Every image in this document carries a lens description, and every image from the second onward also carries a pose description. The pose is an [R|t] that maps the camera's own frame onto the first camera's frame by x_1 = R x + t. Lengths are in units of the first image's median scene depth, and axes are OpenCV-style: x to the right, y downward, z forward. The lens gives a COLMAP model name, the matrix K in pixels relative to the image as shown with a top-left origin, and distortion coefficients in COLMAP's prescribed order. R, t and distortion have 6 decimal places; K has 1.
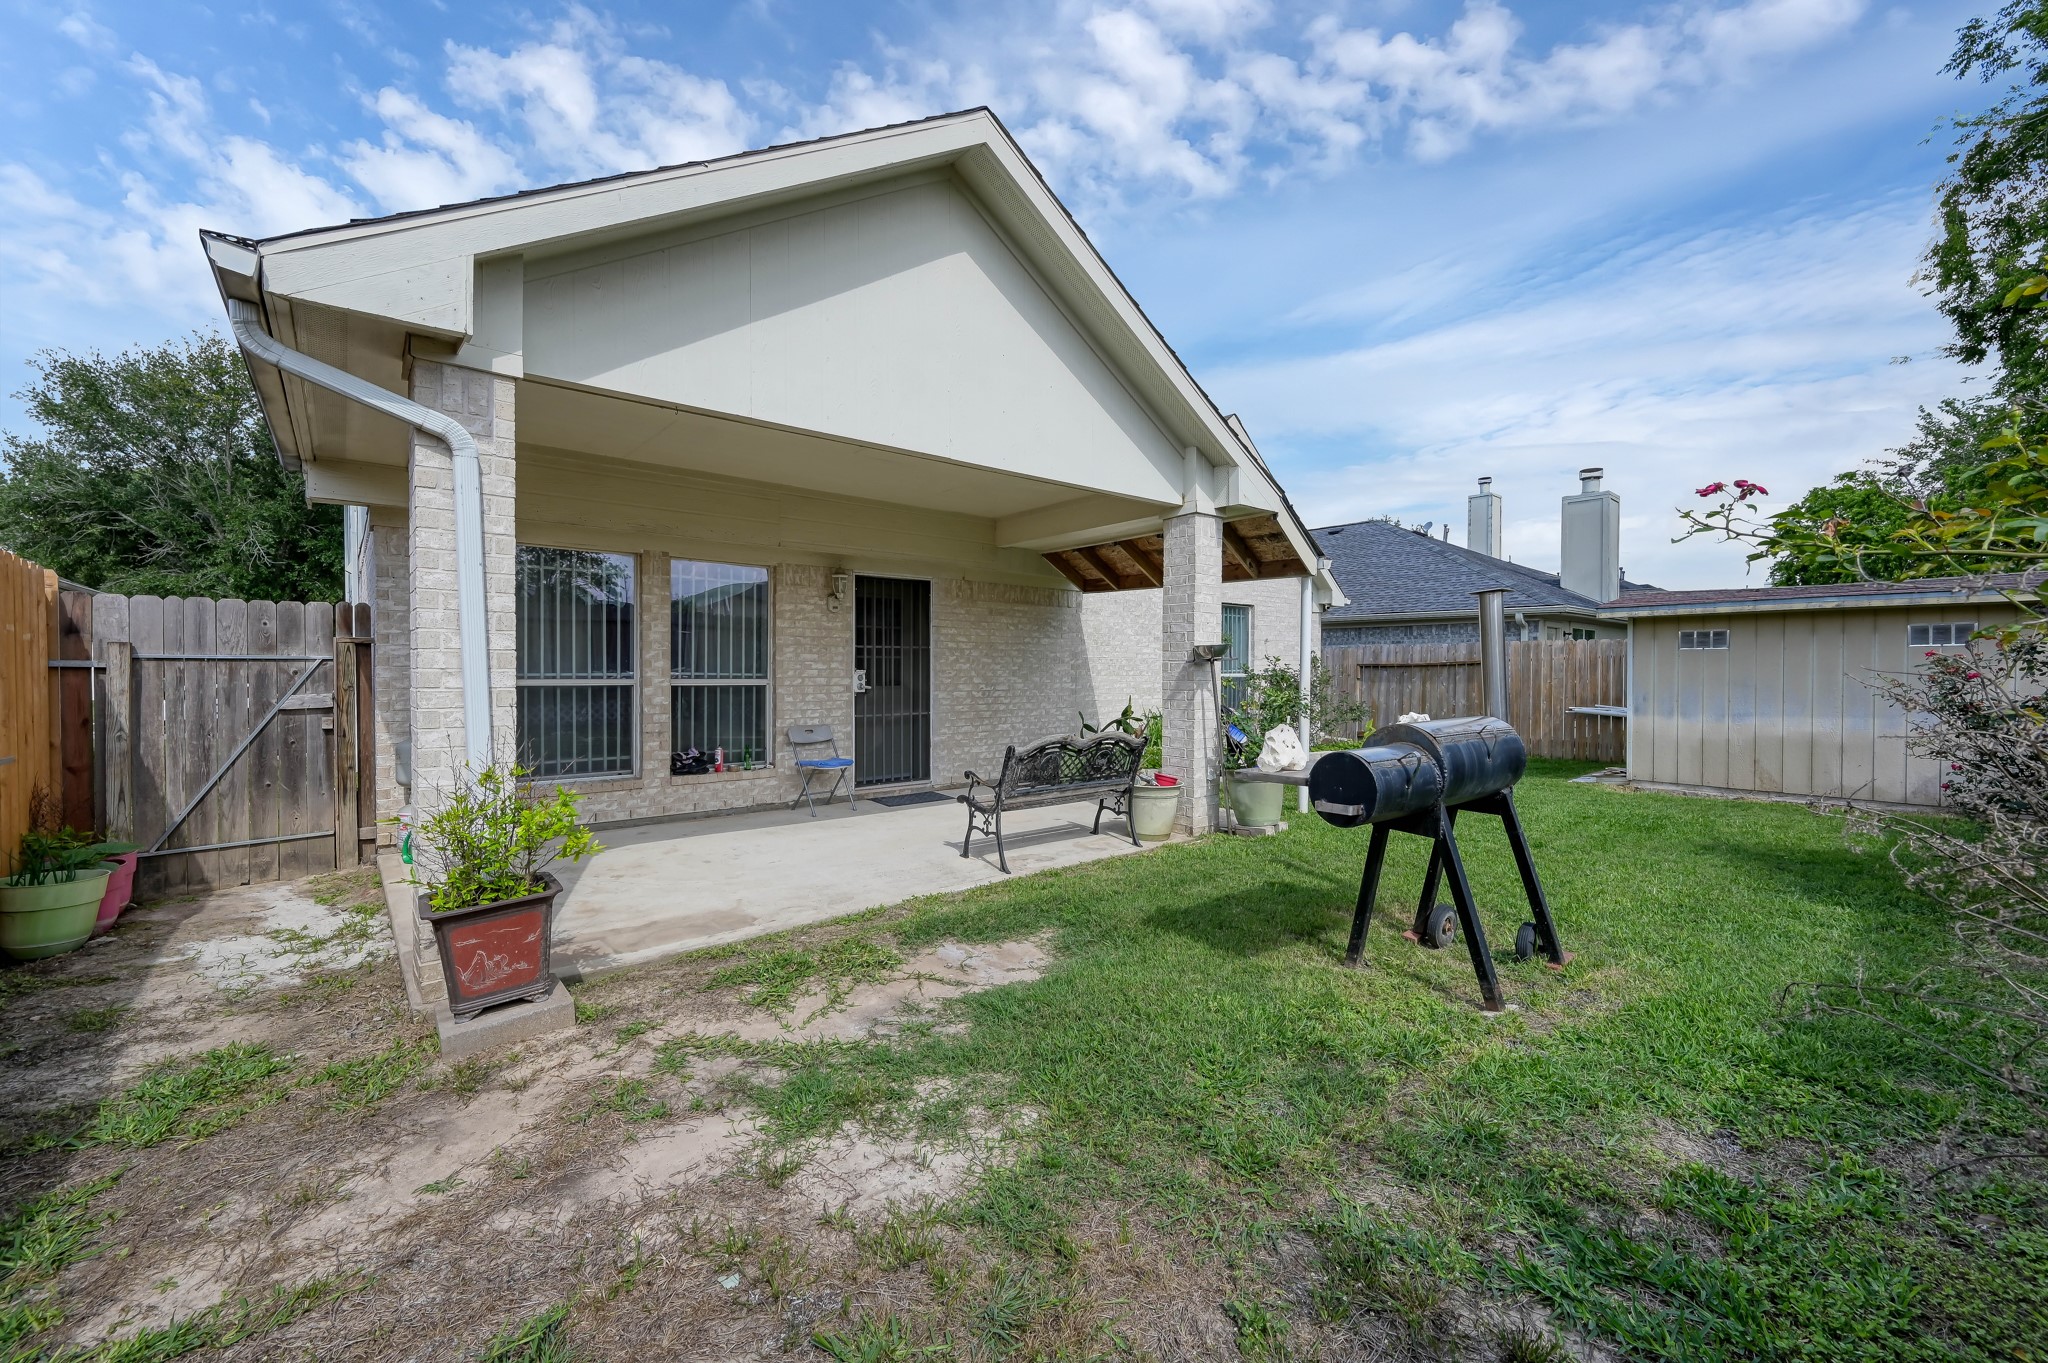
lens RADIAL K [[802.9, 0, 1021.3], [0, 802.9, 680.0], [0, 0, 1]] dist [-0.000874, 0.000304]
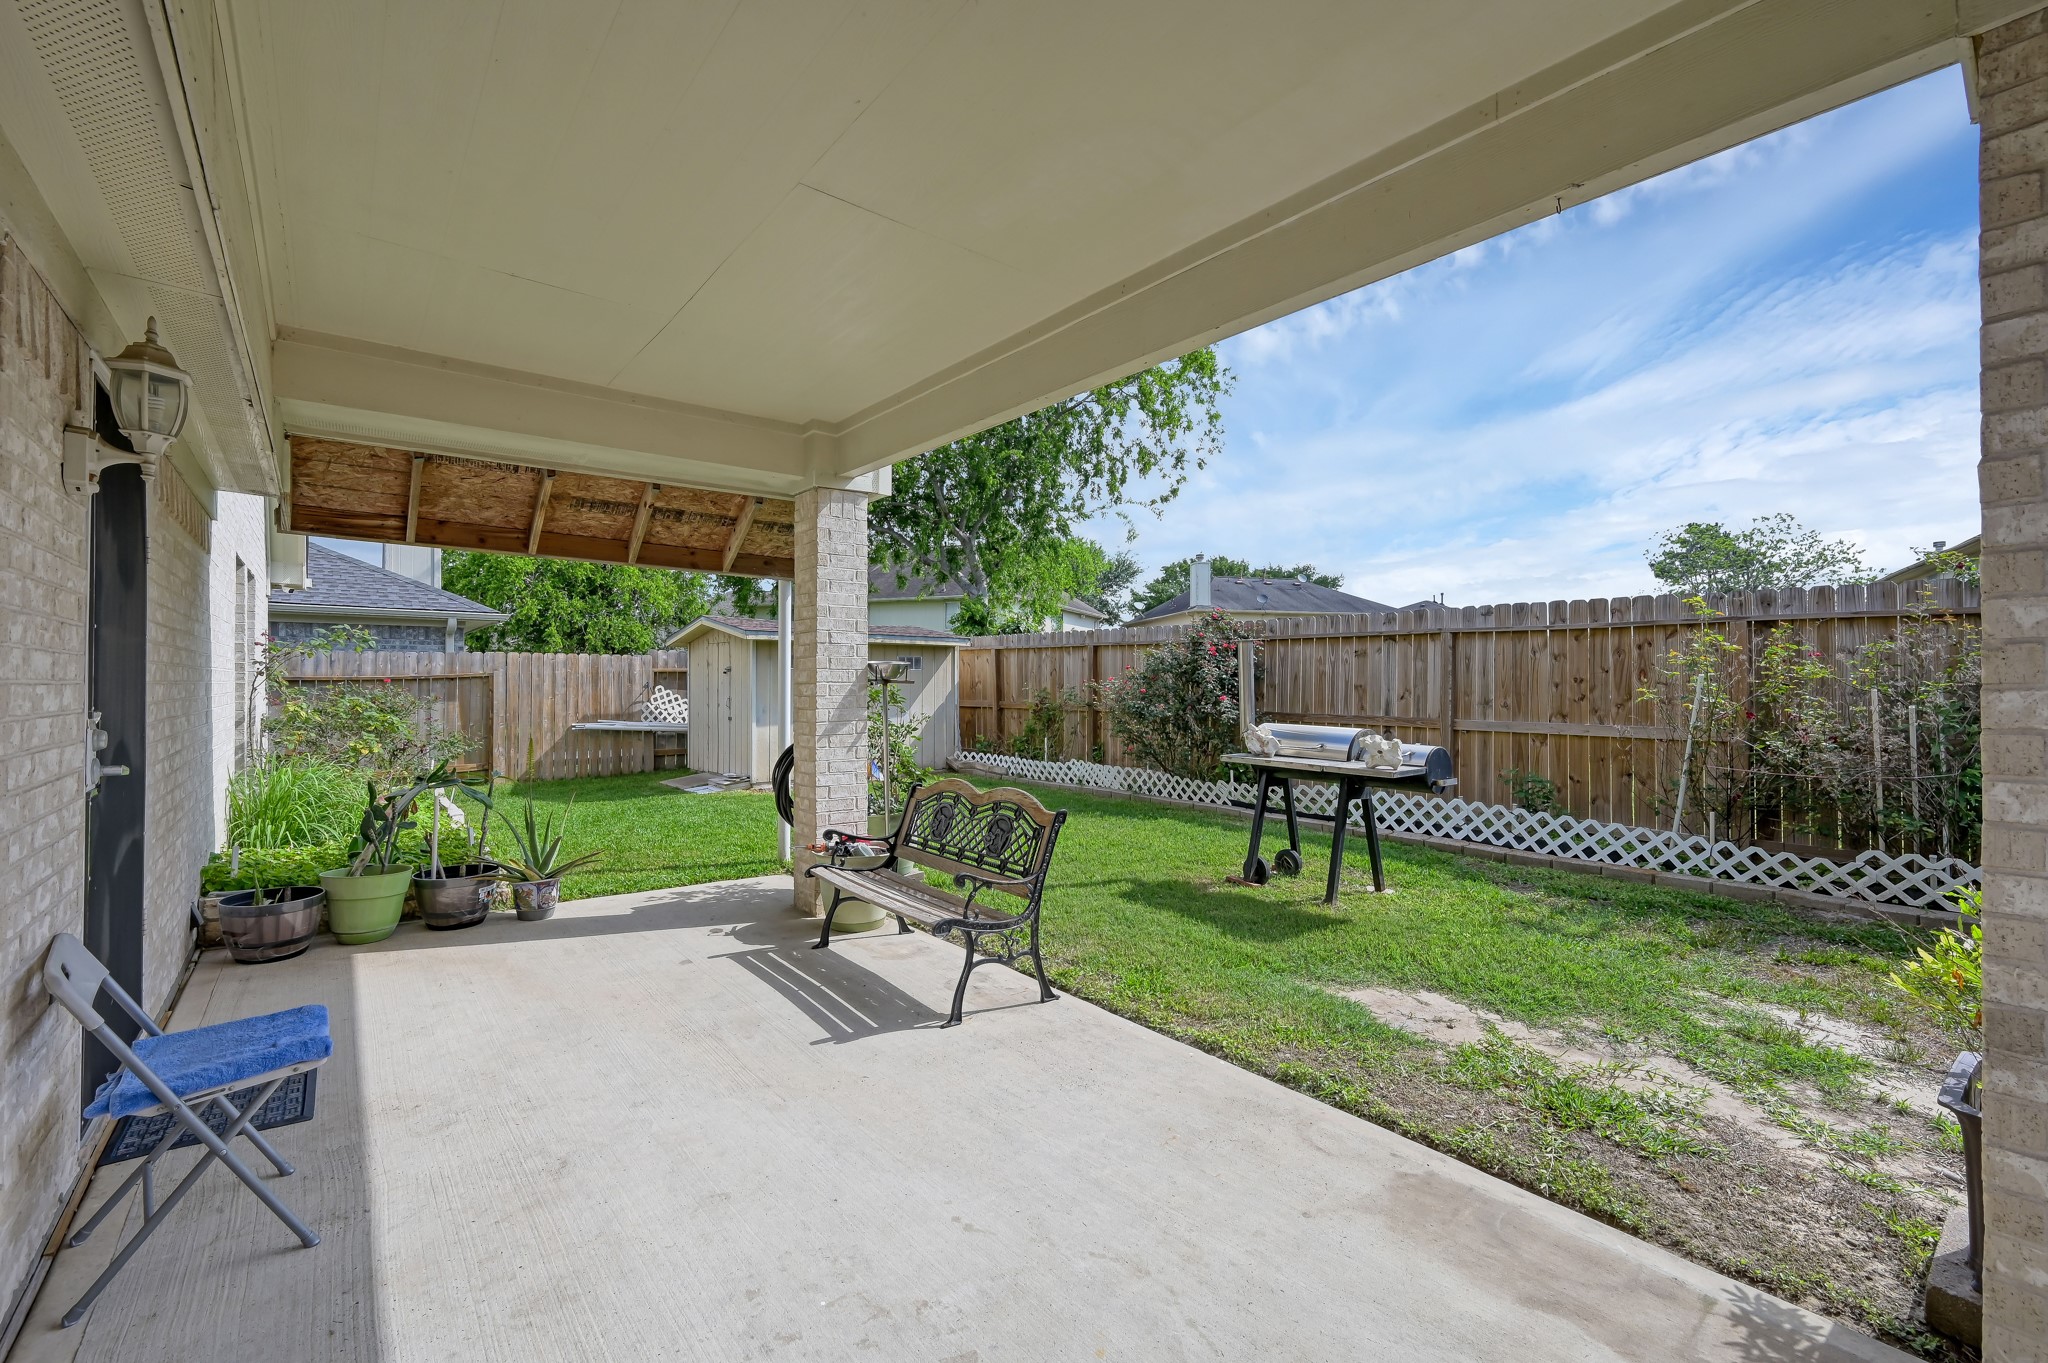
lens RADIAL K [[855.3, 0, 1023.3], [0, 855.3, 676.2], [0, 0, 1]] dist [0.000035, 0.000312]
pose [[0.024626, -0.000191, 0.999697, -1.143453], [0.013491, 0.999909, -0.000141, -0.052533], [-0.999606, 0.013490, 0.024626, 1.546620]]
